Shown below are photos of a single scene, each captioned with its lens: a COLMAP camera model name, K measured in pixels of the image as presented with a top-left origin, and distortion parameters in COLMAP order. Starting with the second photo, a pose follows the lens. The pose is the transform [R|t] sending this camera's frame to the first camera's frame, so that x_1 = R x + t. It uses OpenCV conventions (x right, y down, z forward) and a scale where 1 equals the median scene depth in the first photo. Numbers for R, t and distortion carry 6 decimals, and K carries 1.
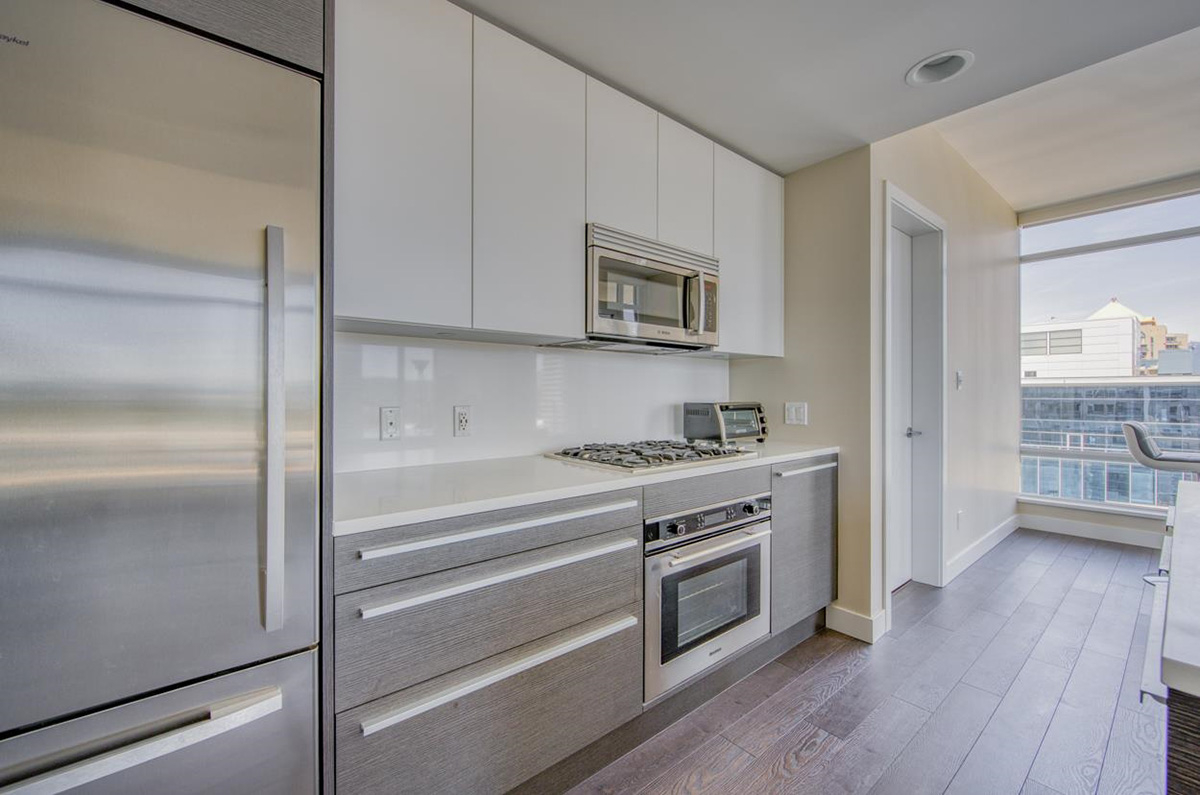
lens RADIAL K [[500.9, 0, 595.1], [0, 500.9, 388.9], [0, 0, 1]] dist [0.001621, -0.000371]
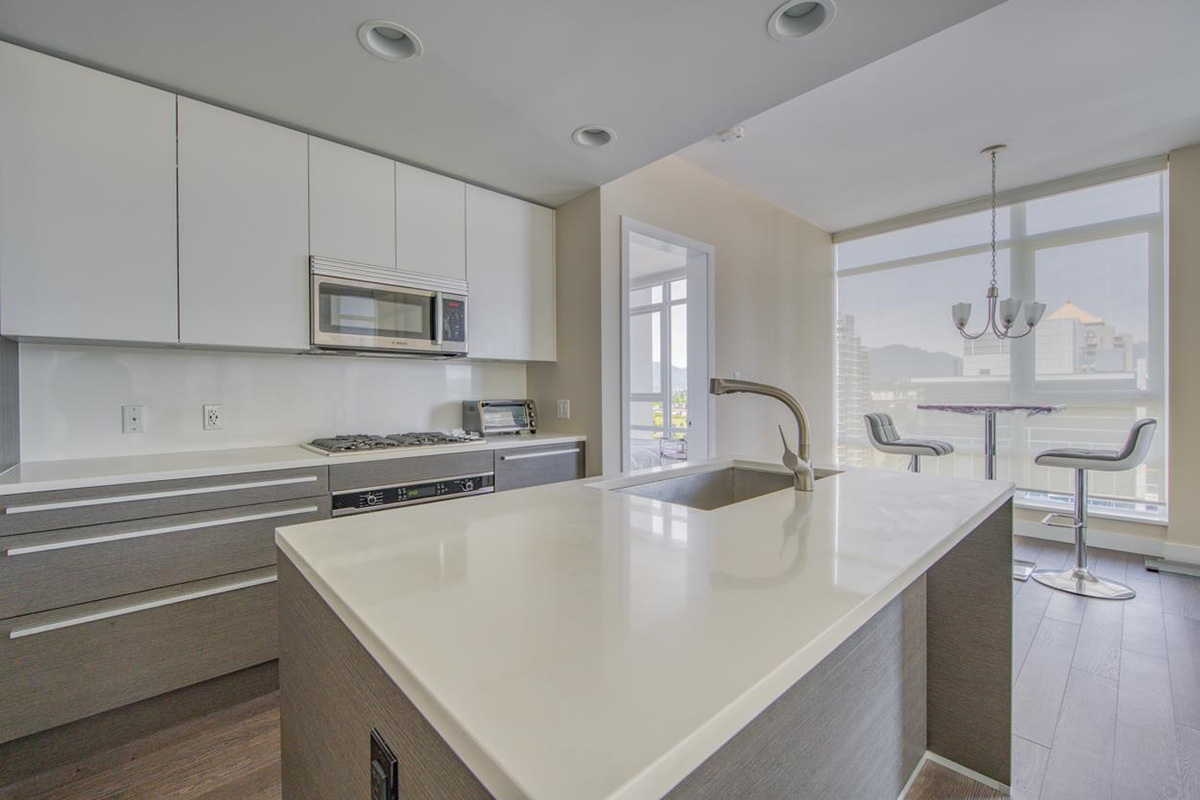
lens RADIAL K [[497.5, 0, 607.2], [0, 497.5, 393.2], [0, 0, 1]] dist [-0.001169, -0.000594]
pose [[0.998144, -0.007421, 0.060442, 0.537265], [0.006877, 0.999934, 0.009201, 0.001904], [-0.060506, -0.008769, 0.998129, -0.229171]]
